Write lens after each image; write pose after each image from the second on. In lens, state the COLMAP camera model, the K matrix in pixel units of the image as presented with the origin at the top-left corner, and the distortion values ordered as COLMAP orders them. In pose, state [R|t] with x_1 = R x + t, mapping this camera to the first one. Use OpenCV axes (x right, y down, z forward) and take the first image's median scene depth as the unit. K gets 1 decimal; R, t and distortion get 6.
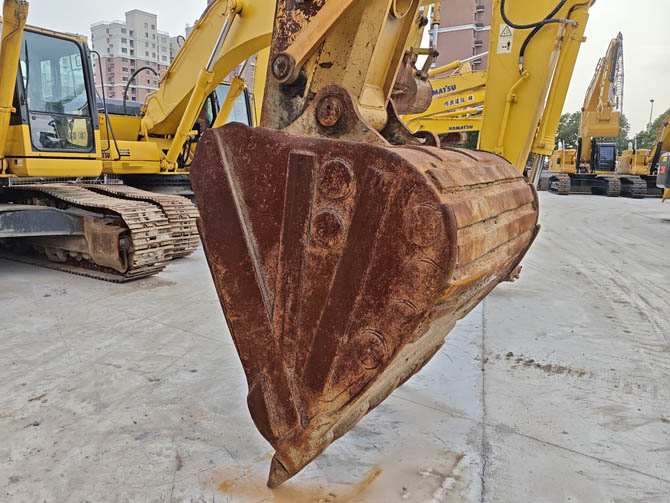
lens RADIAL K [[488.8, 0, 332.9], [0, 488.8, 250.5], [0, 0, 1]] dist [0.001188, -0.004205]
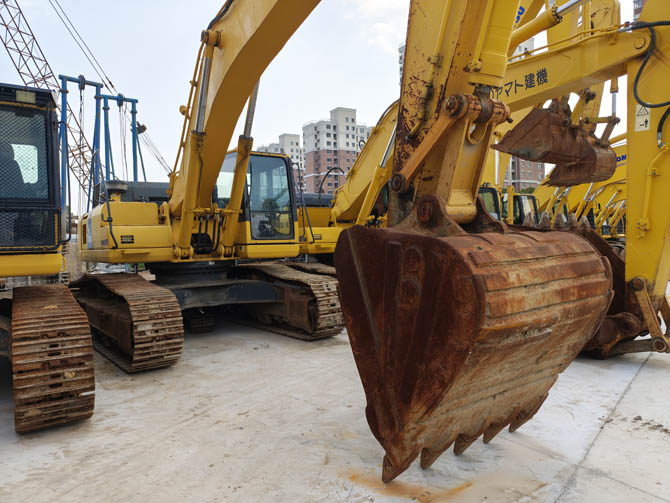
lens RADIAL K [[488.8, 0, 337.4], [0, 488.8, 252.7], [0, 0, 1]] dist [0.001188, -0.004205]
pose [[0.929236, -0.029822, -0.368282, 0.235562], [-0.023379, 0.989995, -0.139153, 0.035879], [0.368748, 0.137916, 0.919241, -0.342635]]
